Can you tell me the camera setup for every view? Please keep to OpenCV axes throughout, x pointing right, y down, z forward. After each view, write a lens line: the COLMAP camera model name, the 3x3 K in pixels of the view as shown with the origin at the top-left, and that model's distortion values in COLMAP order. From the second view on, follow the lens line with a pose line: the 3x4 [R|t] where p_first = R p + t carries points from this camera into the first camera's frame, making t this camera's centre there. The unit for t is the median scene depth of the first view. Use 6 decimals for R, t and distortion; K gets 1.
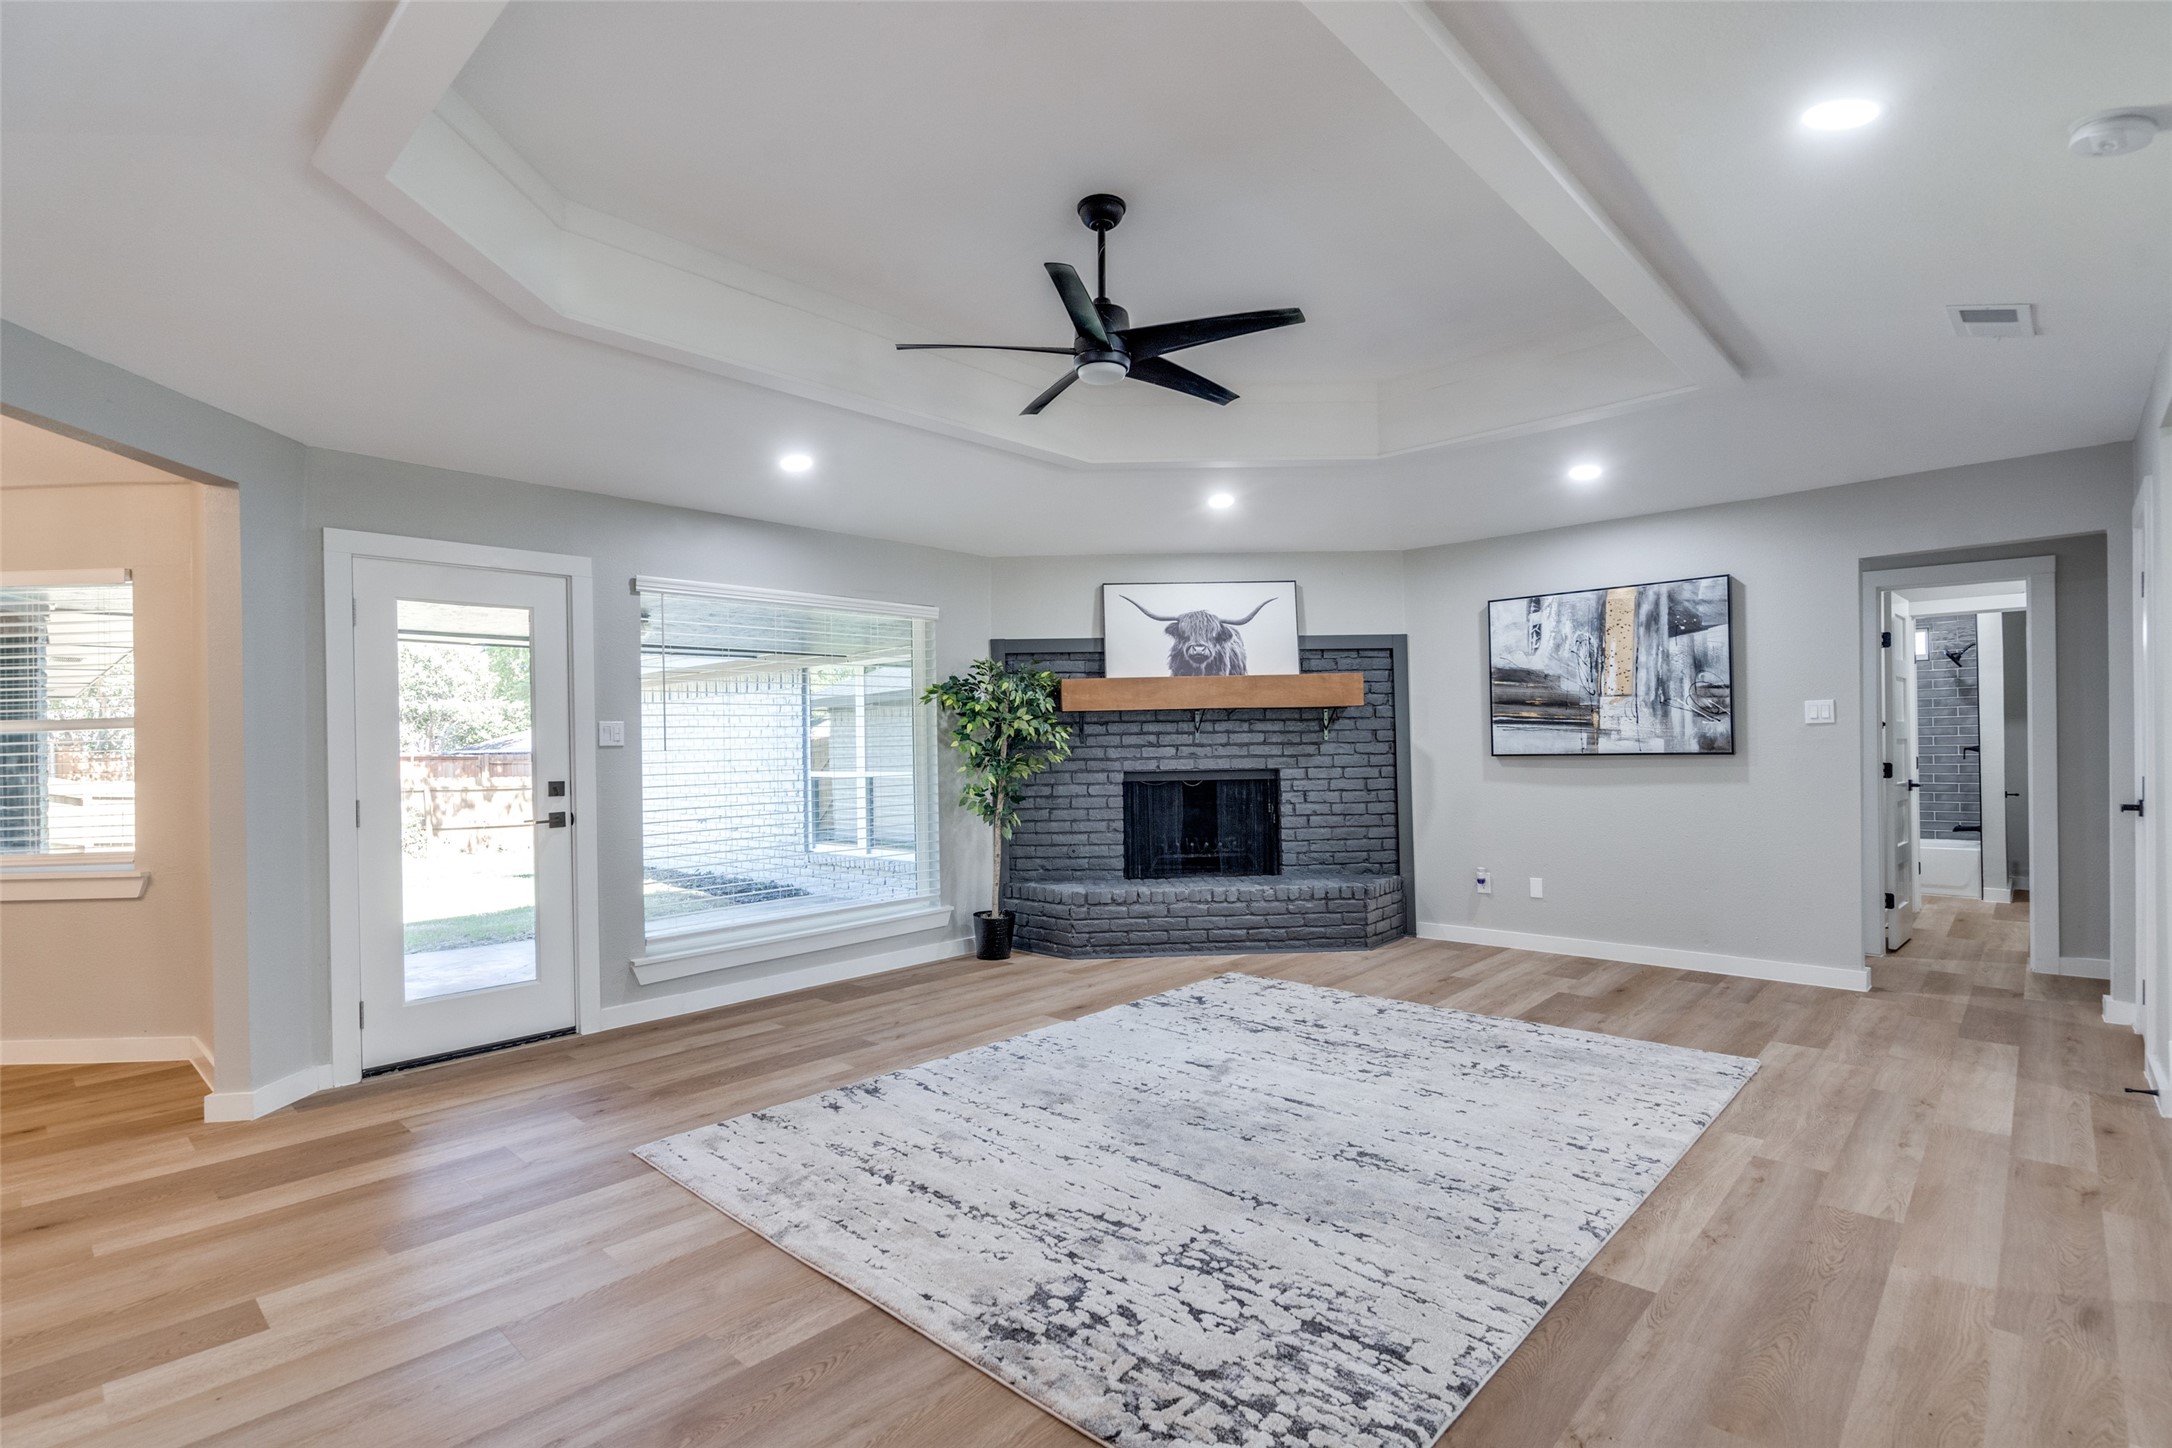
lens RADIAL K [[1035.8, 0, 1070.7], [0, 1035.8, 739.7], [0, 0, 1]] dist [0.002879, 0.000544]
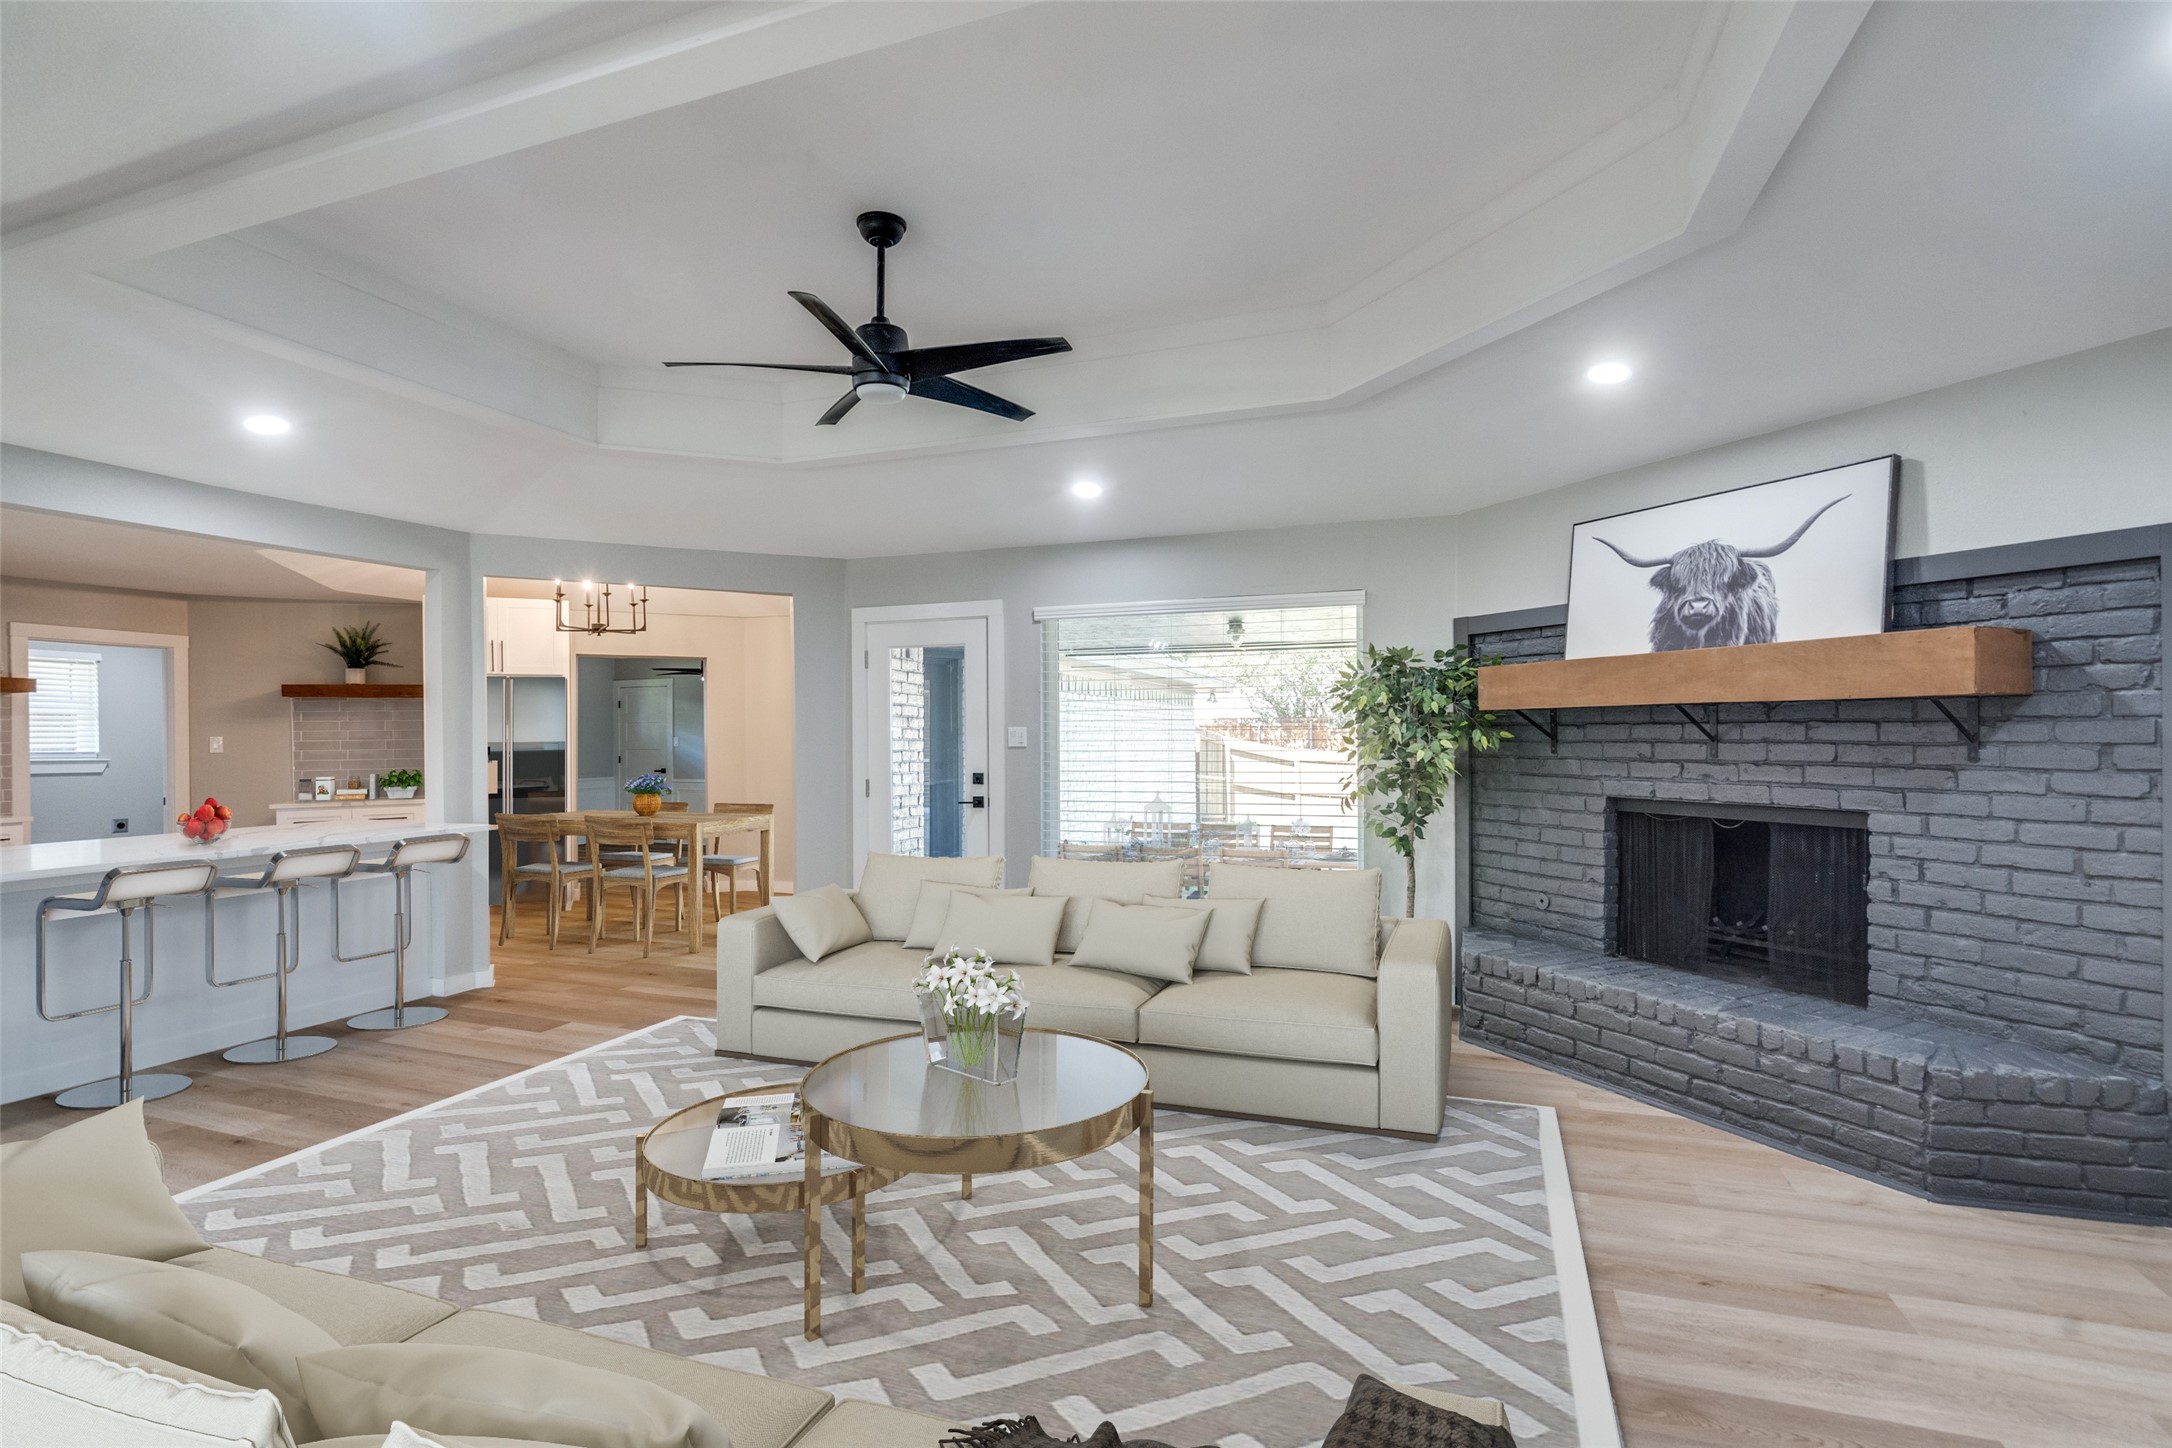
lens RADIAL K [[1035.8, 0, 1070.7], [0, 1035.8, 739.7], [0, 0, 1]] dist [0.002879, 0.000544]
pose [[0.378437, 0.021505, -0.925377, 0.548740], [0.005352, 0.999663, 0.025420, -0.025582], [0.925612, -0.014572, 0.378194, 0.420230]]
